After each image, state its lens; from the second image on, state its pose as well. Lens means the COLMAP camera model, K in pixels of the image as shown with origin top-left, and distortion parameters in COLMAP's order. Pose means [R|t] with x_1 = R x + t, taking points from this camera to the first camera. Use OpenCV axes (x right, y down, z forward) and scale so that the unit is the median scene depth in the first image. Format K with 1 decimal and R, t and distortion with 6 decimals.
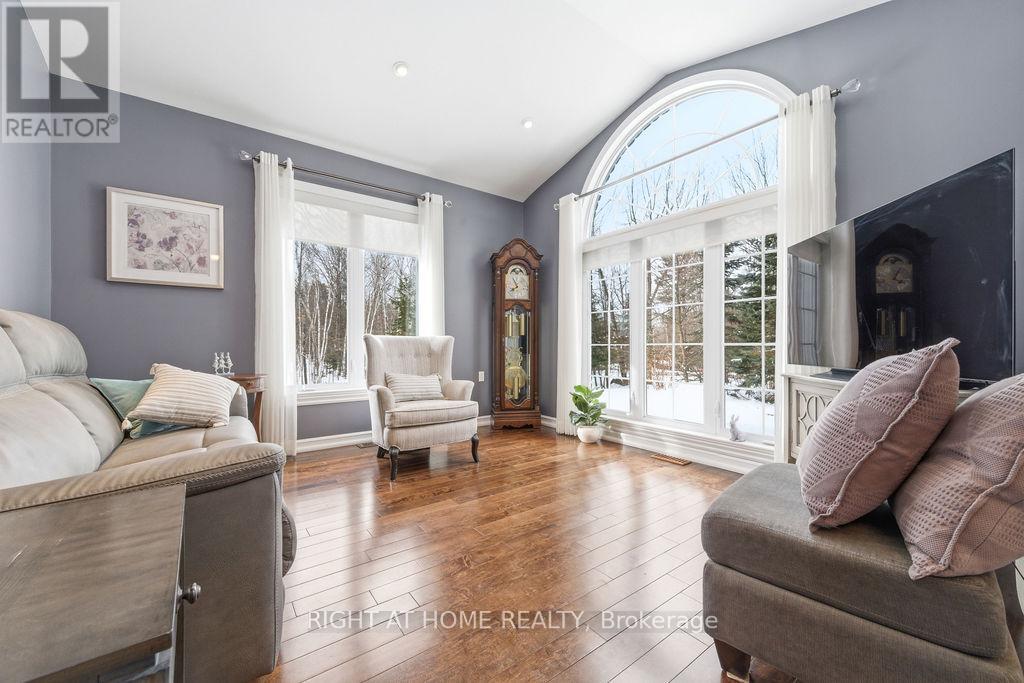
lens RADIAL K [[399.1, 0, 515.6], [0, 399.1, 343.2], [0, 0, 1]] dist [0.001231, -0.000805]
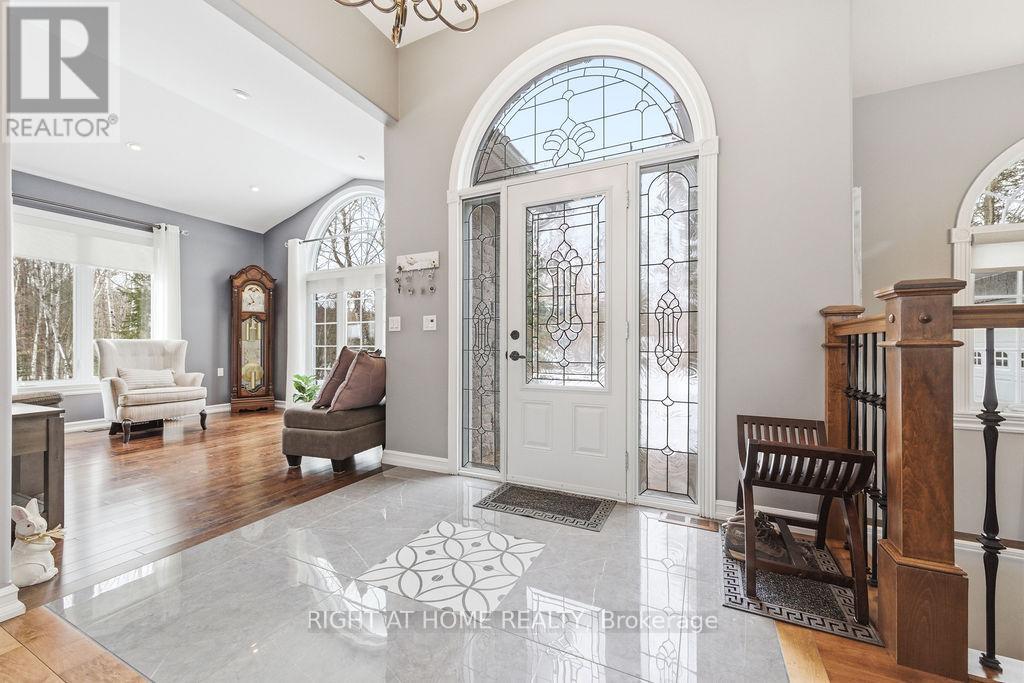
lens RADIAL K [[399.1, 0, 515.2], [0, 399.1, 346.2], [0, 0, 1]] dist [0.001231, -0.000805]
pose [[0.887247, 0.002874, 0.461285, 0.179575], [-0.003471, 0.999994, 0.000444, -0.001637], [-0.461281, -0.001995, 0.887252, -0.608885]]
